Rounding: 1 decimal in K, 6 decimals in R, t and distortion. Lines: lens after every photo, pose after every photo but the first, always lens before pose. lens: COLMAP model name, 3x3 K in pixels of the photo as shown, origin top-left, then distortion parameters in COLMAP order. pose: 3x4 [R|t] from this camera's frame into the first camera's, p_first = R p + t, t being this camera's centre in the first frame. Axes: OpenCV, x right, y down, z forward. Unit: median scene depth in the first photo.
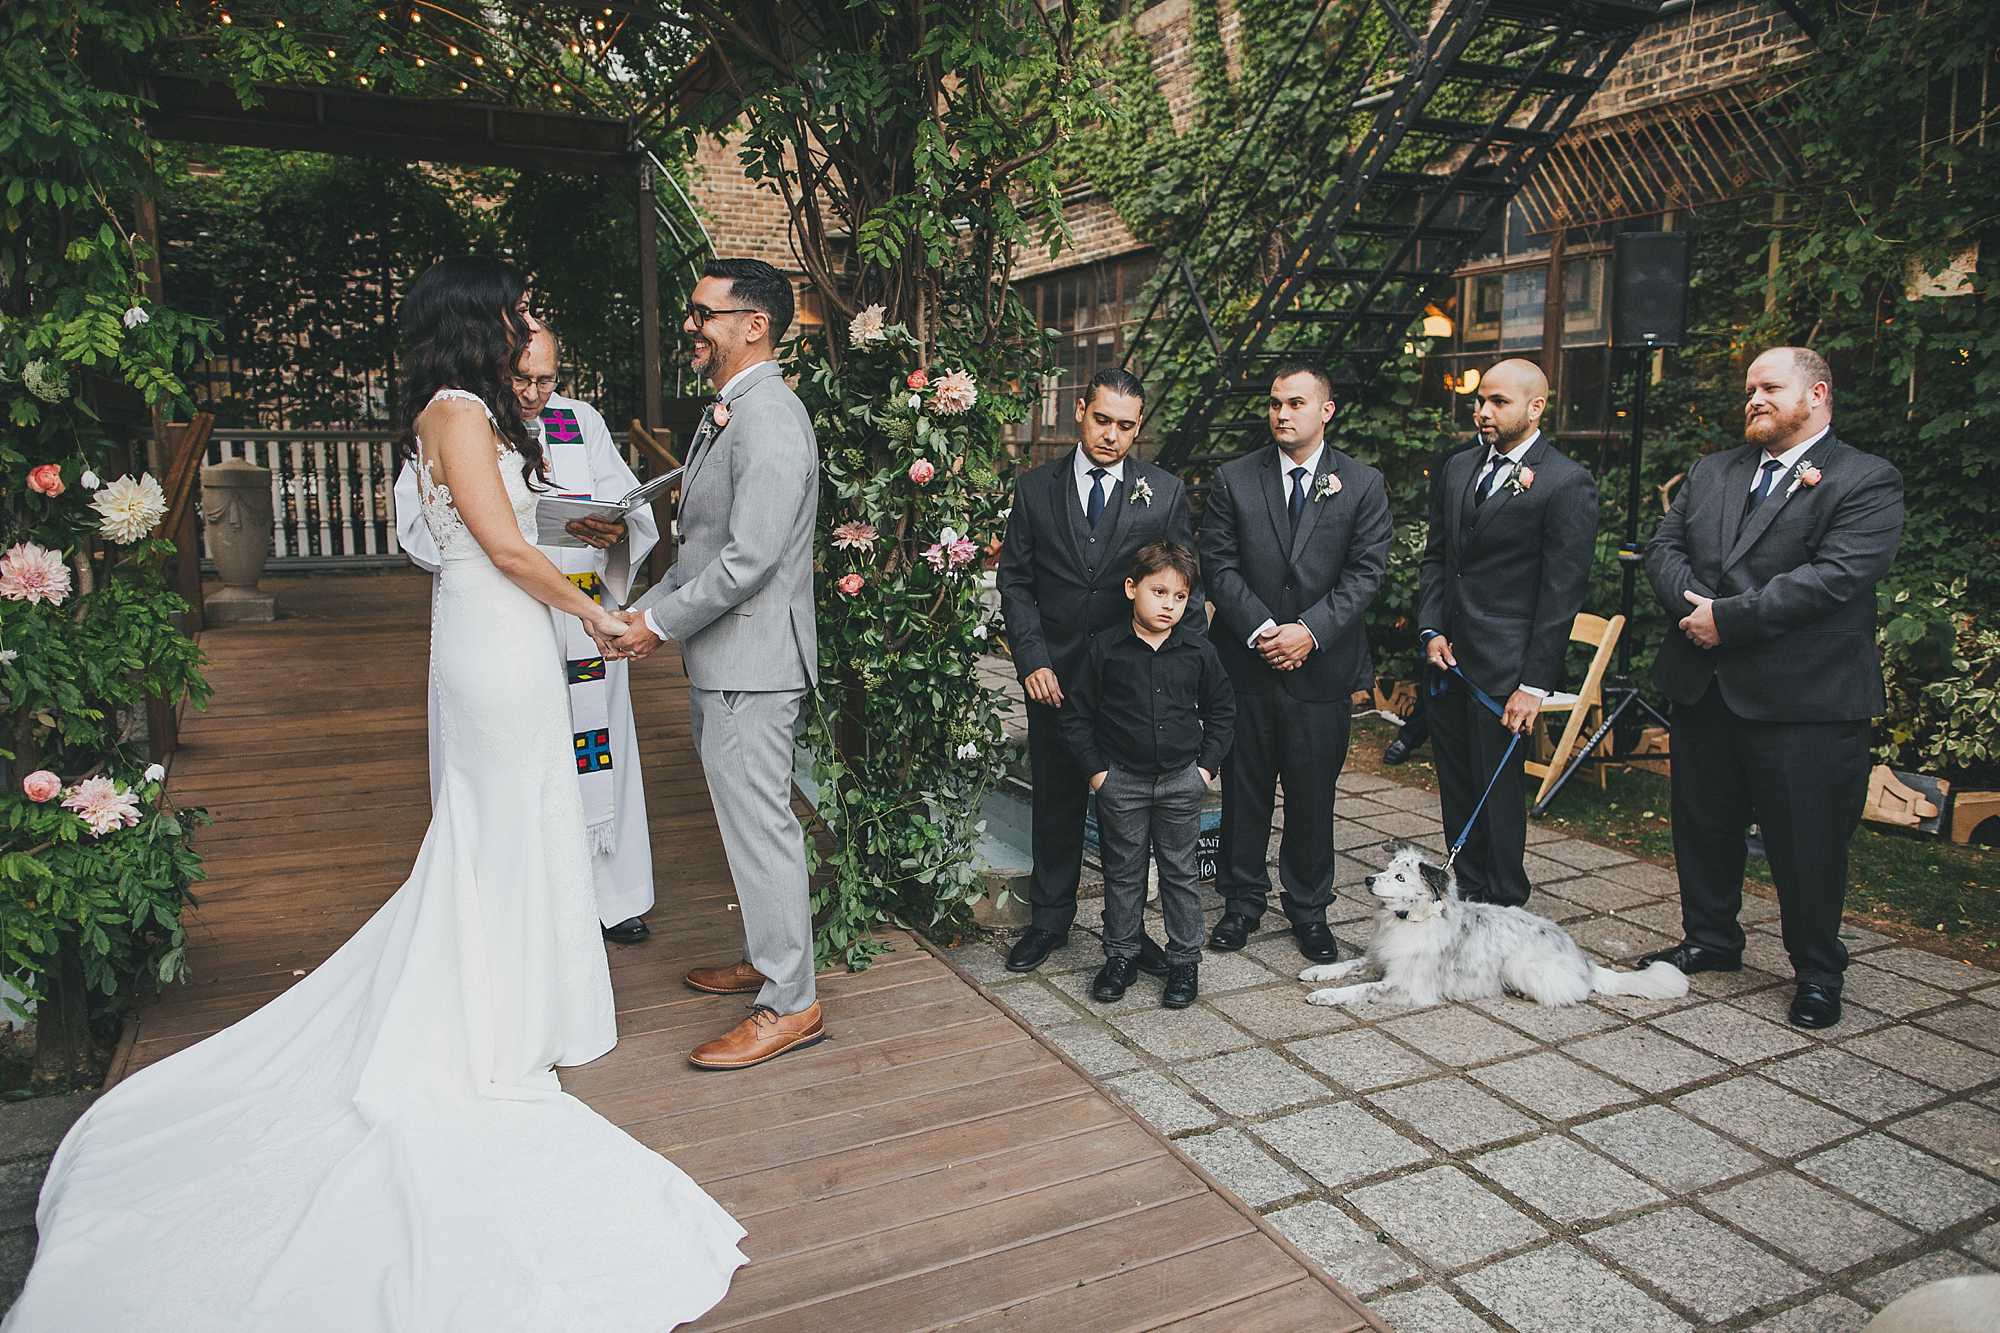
lens RADIAL K [[1384.7, 0, 1012.6], [0, 1384.7, 669.5], [0, 0, 1]] dist [-0.042008, 0.041537]
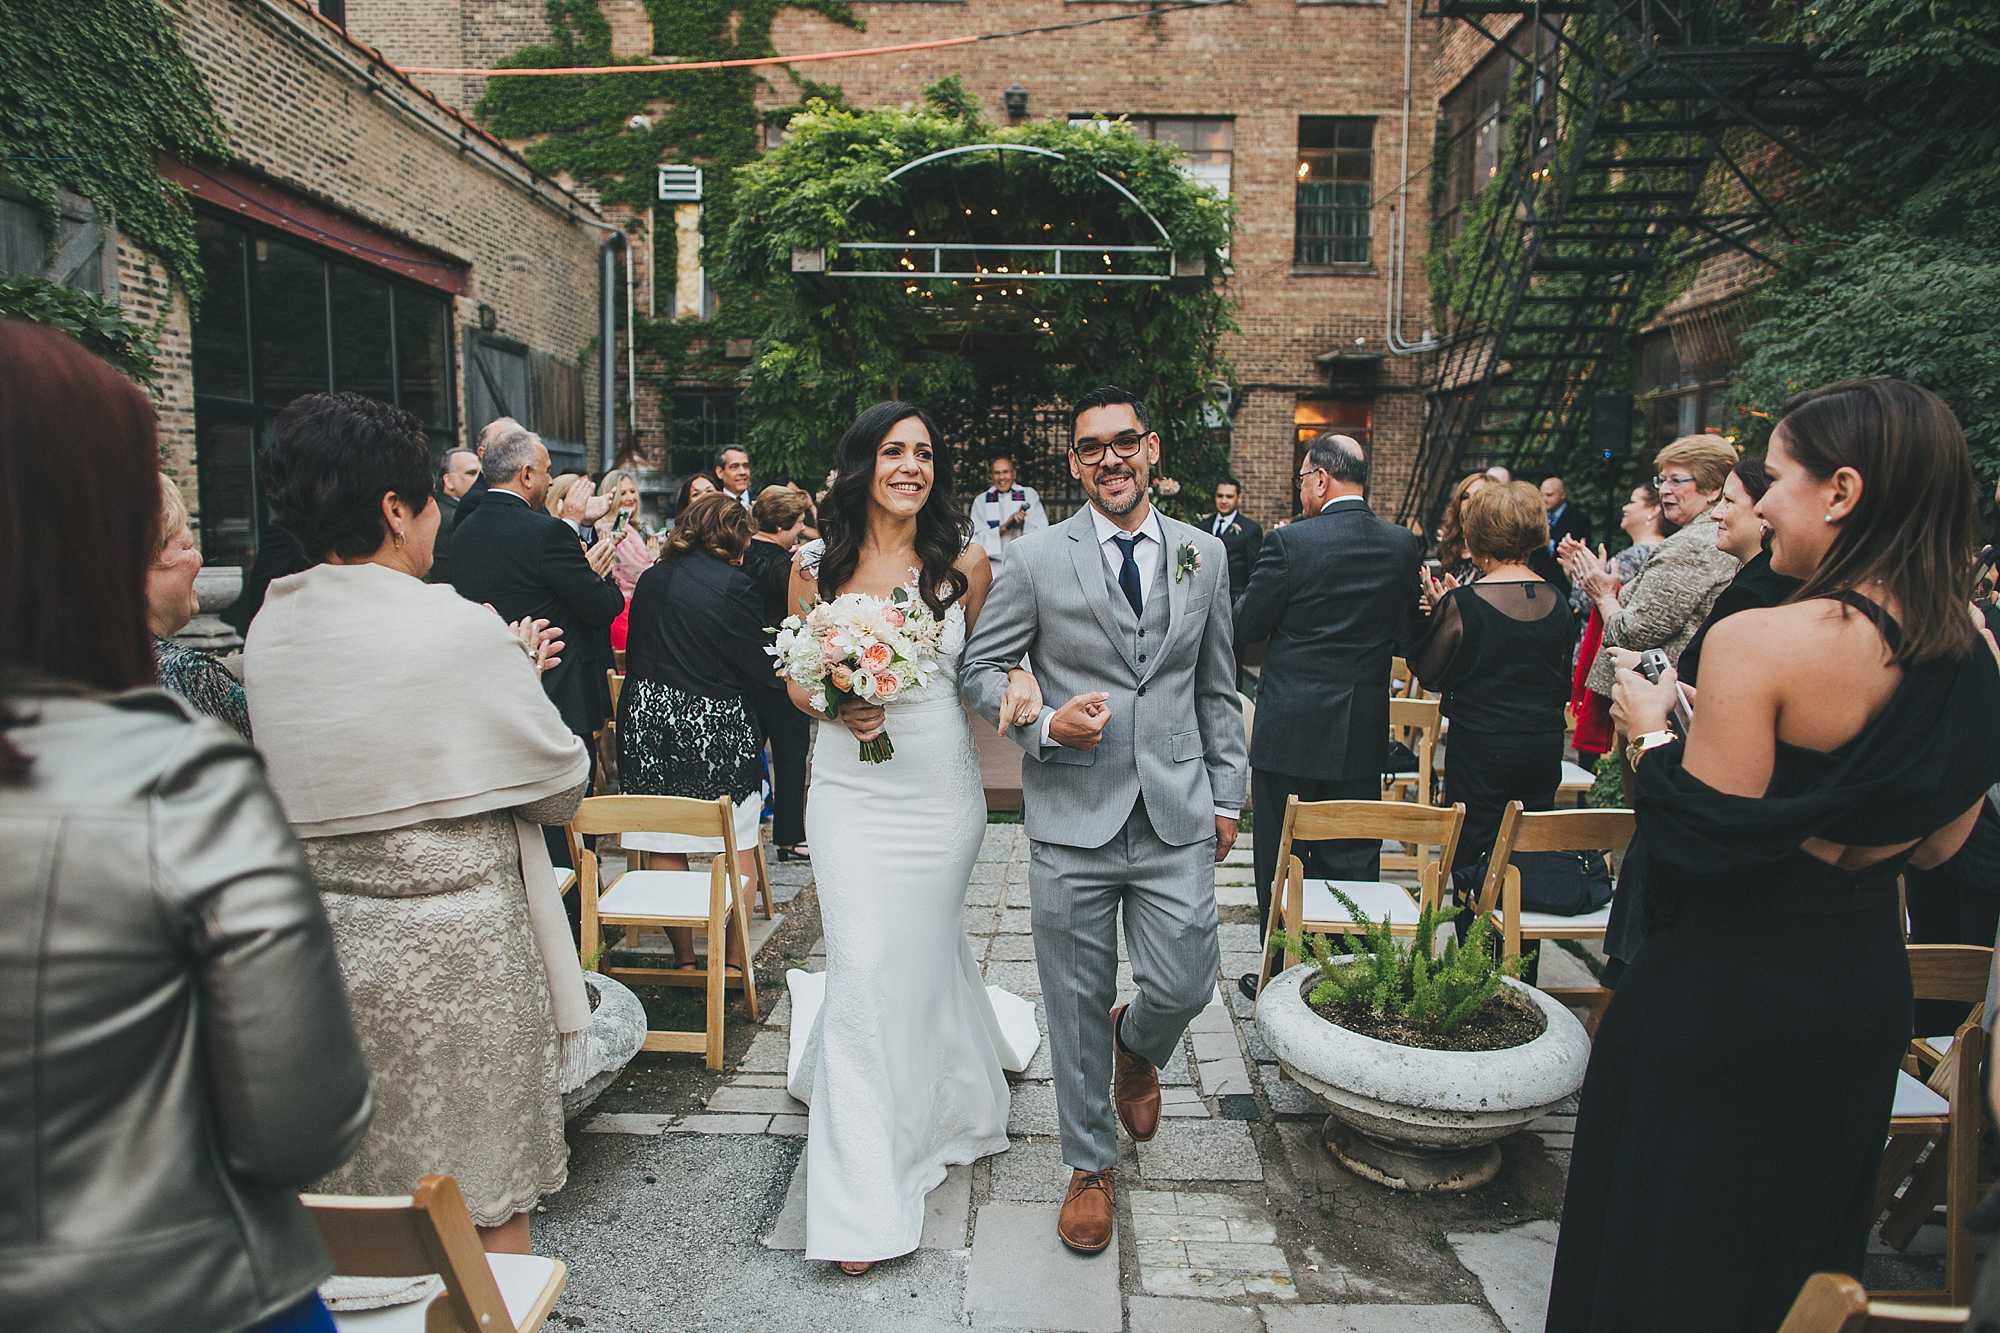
lens RADIAL K [[1384.7, 0, 1008.3], [0, 1384.7, 602.1], [0, 0, 1]] dist [-0.042008, 0.041537]
pose [[0.893936, 0.038410, -0.446546, 0.814003], [-0.079910, 0.994016, -0.074470, 0.214373], [0.441014, 0.102254, 0.891656, -1.323269]]
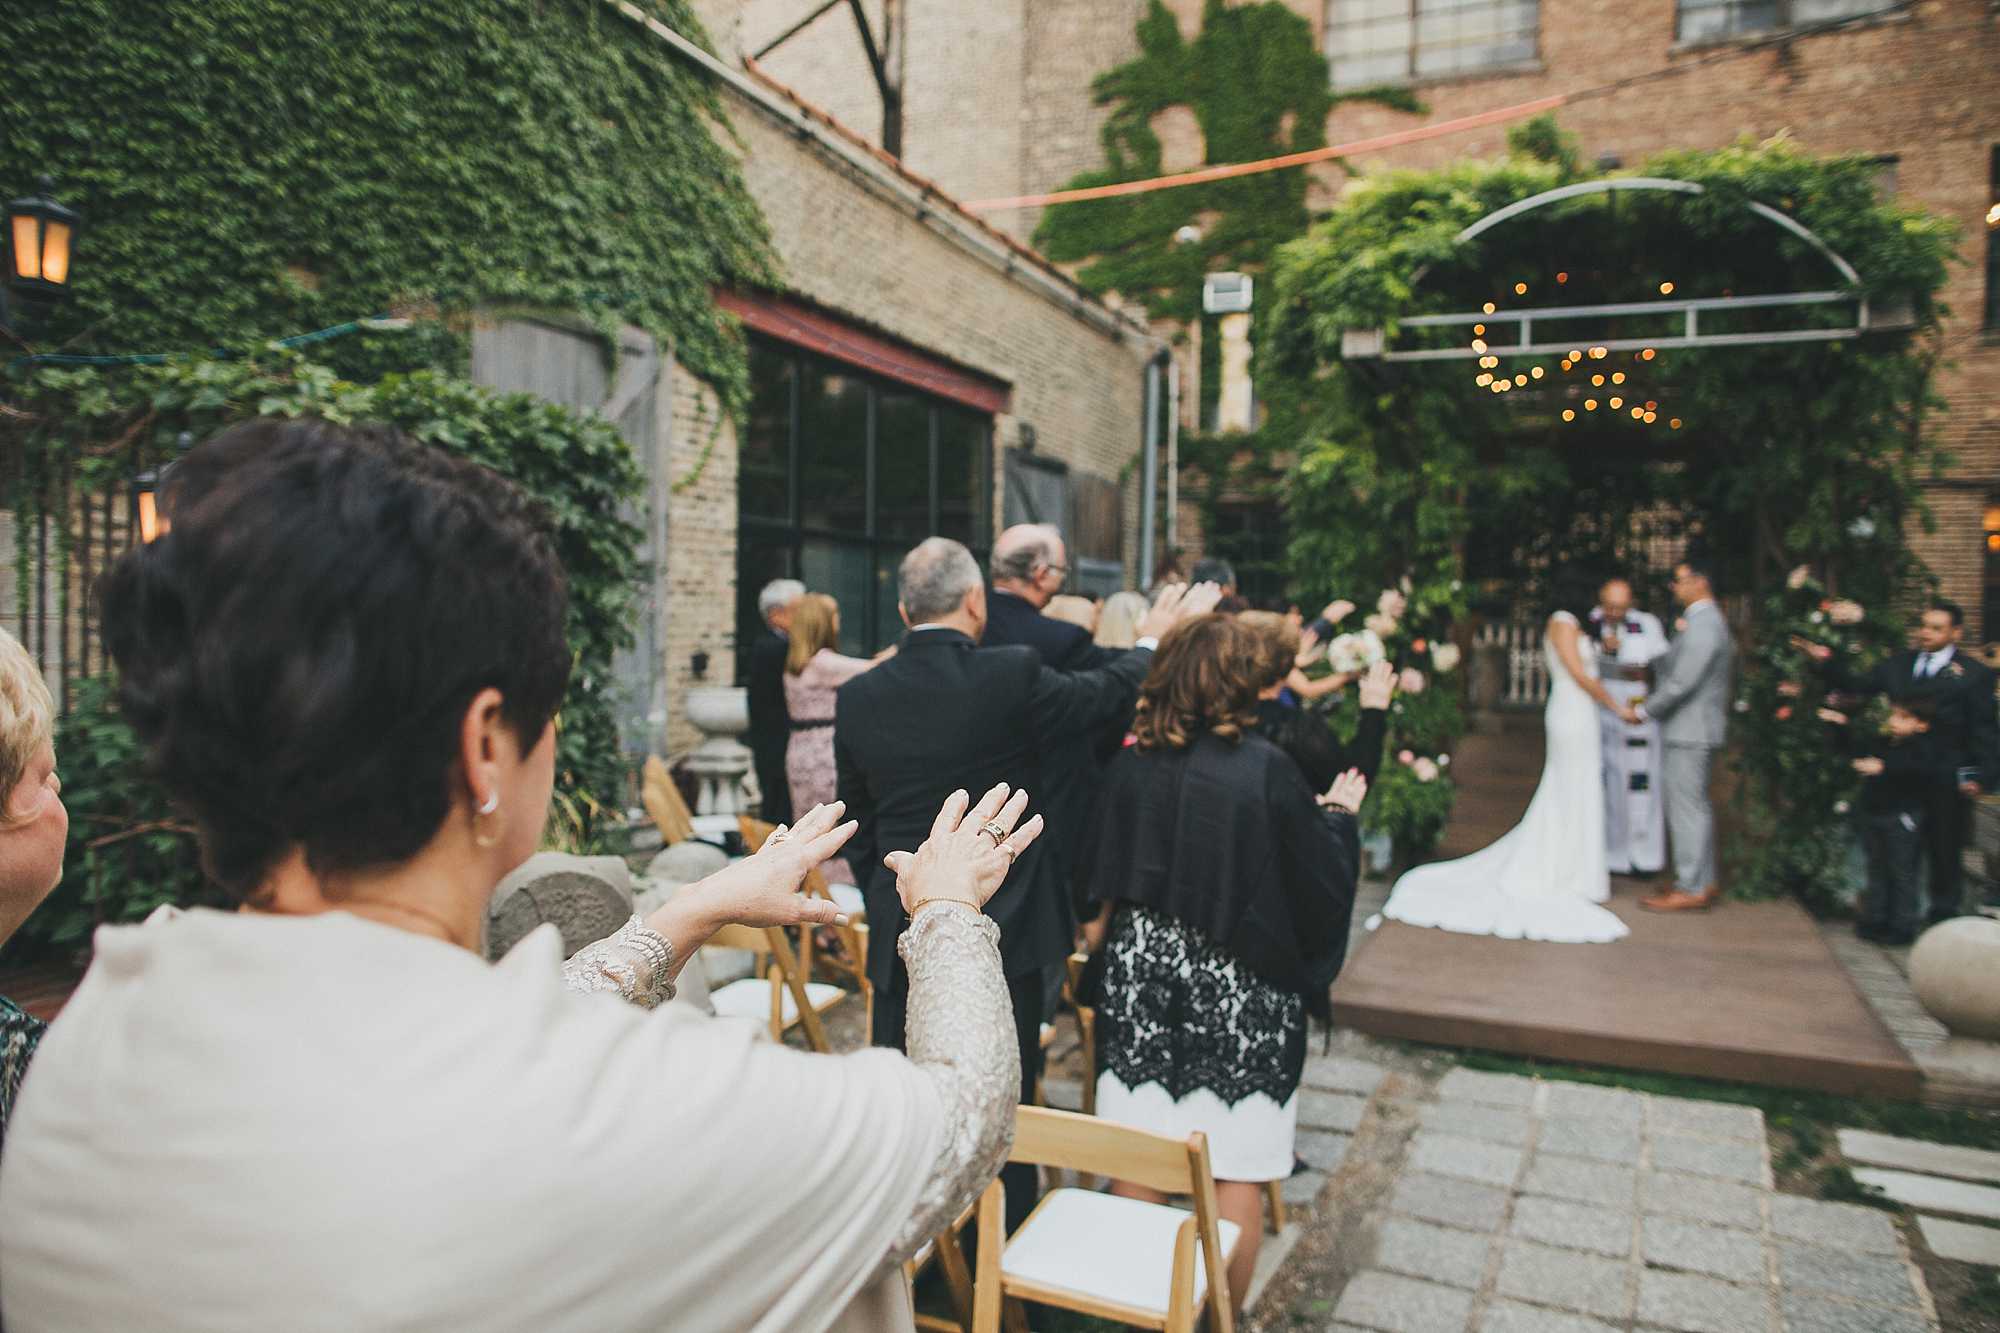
lens RADIAL K [[1384.7, 0, 1005.1], [0, 1384.7, 662.3], [0, 0, 1]] dist [-0.042008, 0.041537]
pose [[0.655611, 0.032827, -0.754385, 0.617567], [-0.136389, 0.987771, -0.075548, 0.161572], [0.742679, 0.152420, 0.652070, -1.049235]]
